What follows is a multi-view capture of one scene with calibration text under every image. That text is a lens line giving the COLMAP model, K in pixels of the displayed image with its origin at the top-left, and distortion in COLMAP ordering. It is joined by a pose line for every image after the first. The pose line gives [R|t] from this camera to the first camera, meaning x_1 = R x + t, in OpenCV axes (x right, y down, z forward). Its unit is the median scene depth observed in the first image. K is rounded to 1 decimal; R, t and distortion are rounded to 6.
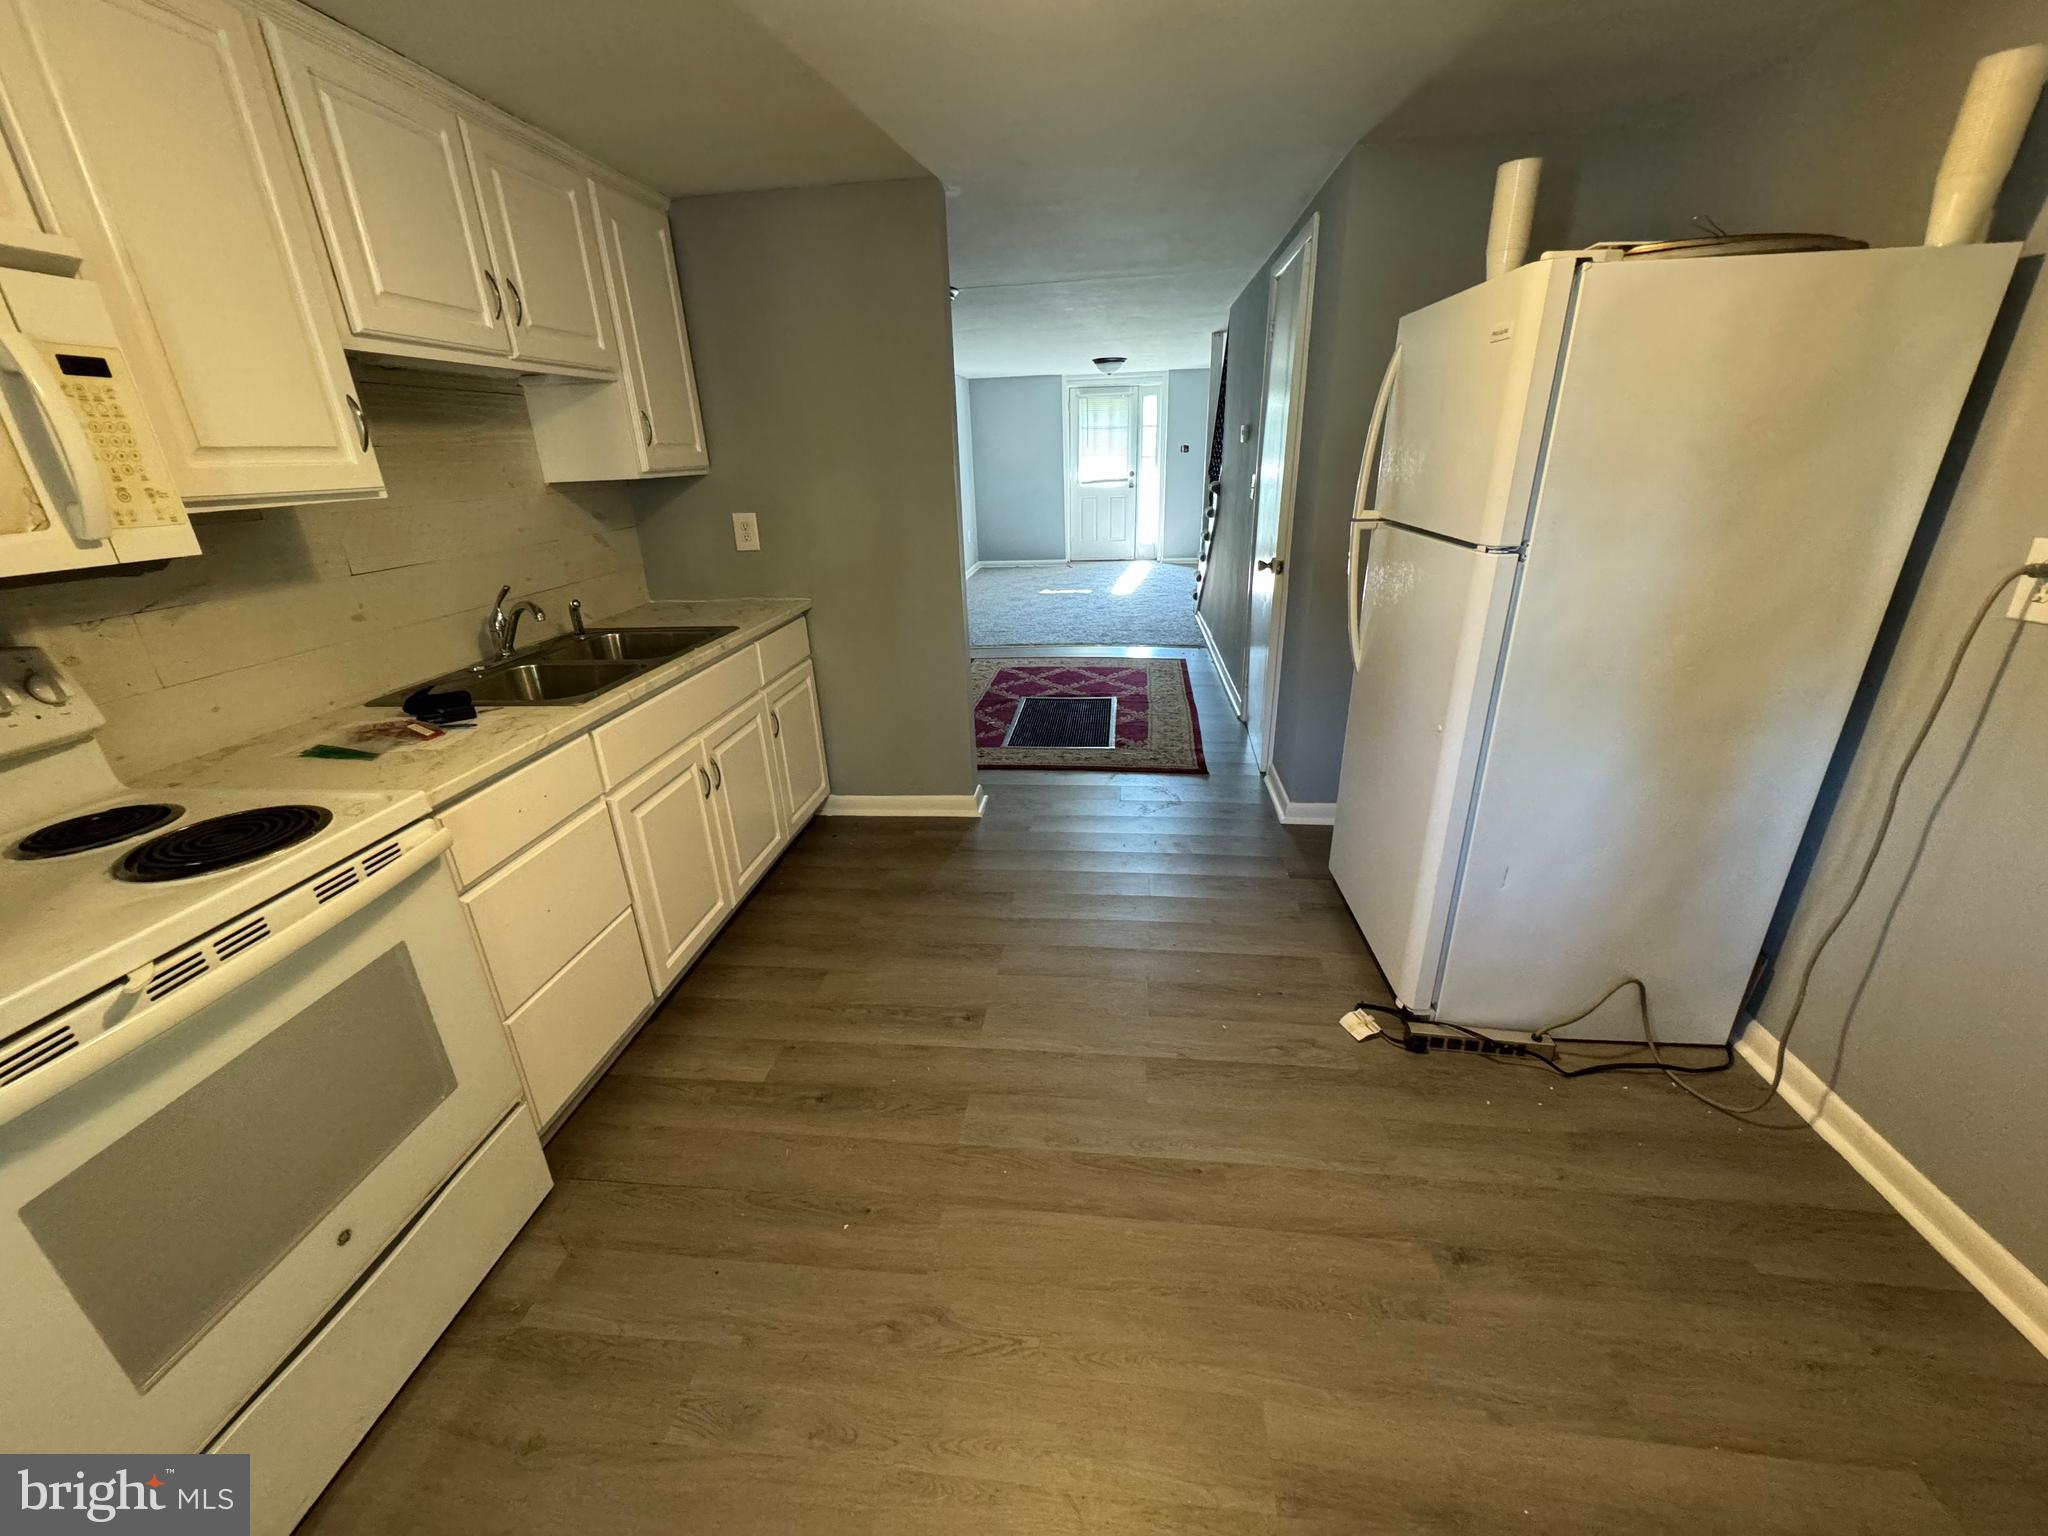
lens RADIAL K [[812.5, 0, 1021.6], [0, 812.5, 772.1], [0, 0, 1]] dist [-0.000428, 0.000338]
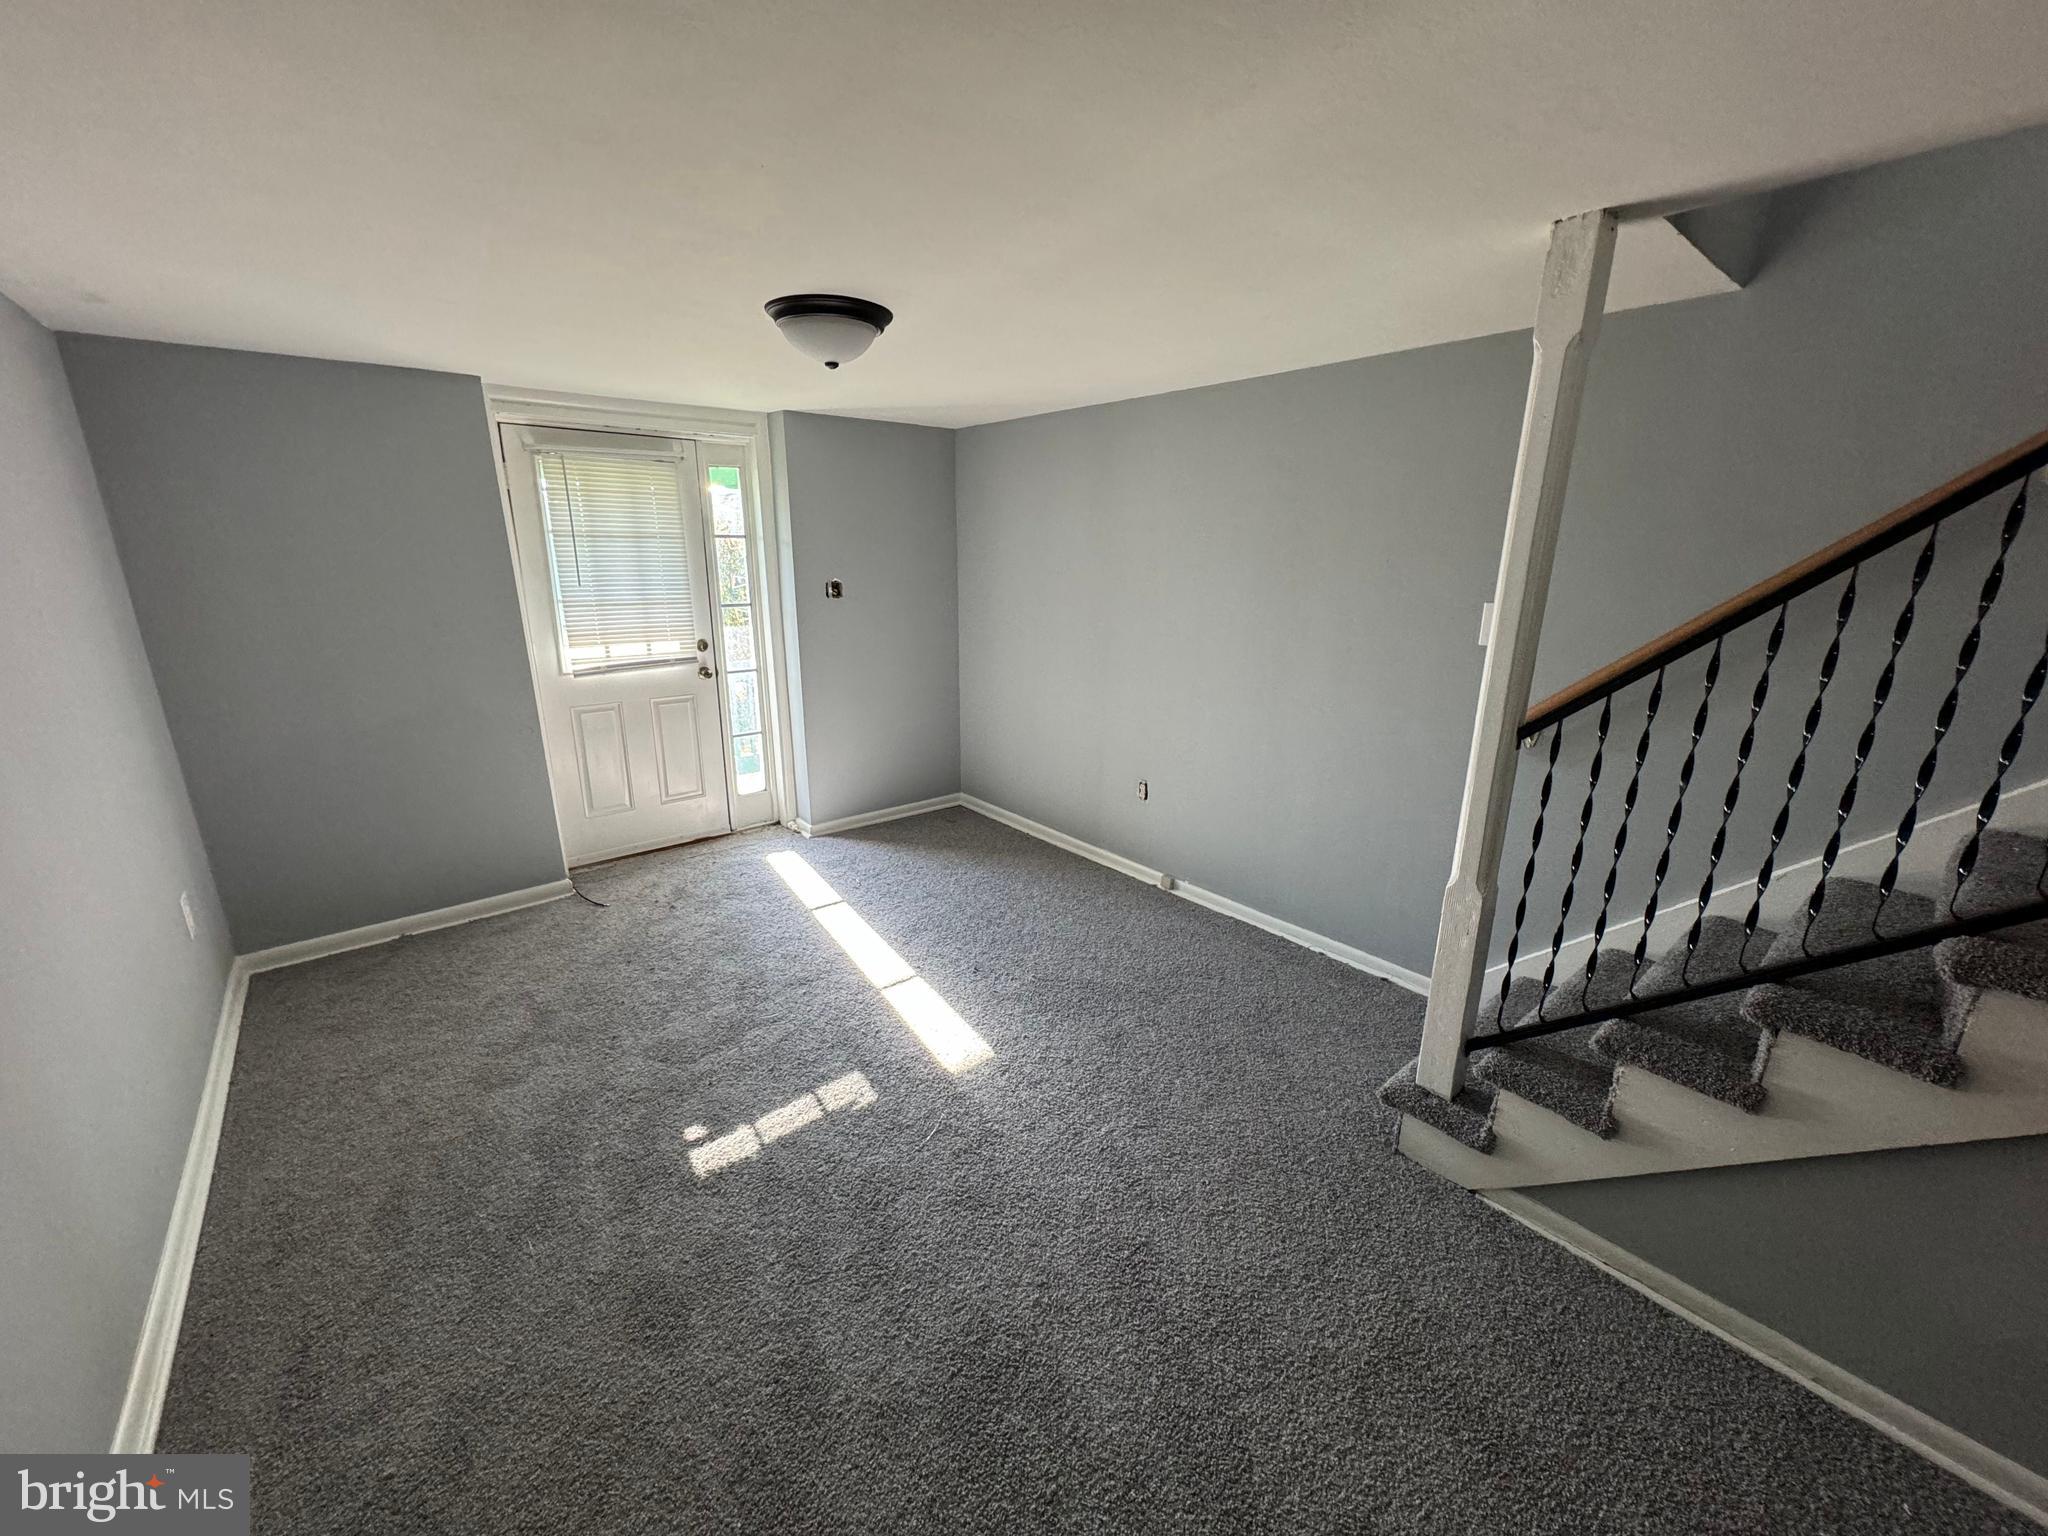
lens RADIAL K [[812.5, 0, 1021.6], [0, 812.5, 772.1], [0, 0, 1]] dist [-0.000428, 0.000338]
pose [[0.696035, -0.160937, 0.699739, -0.090309], [0.242752, 0.969914, -0.018391, -0.449947], [-0.675727, 0.182664, 0.714162, 1.059573]]
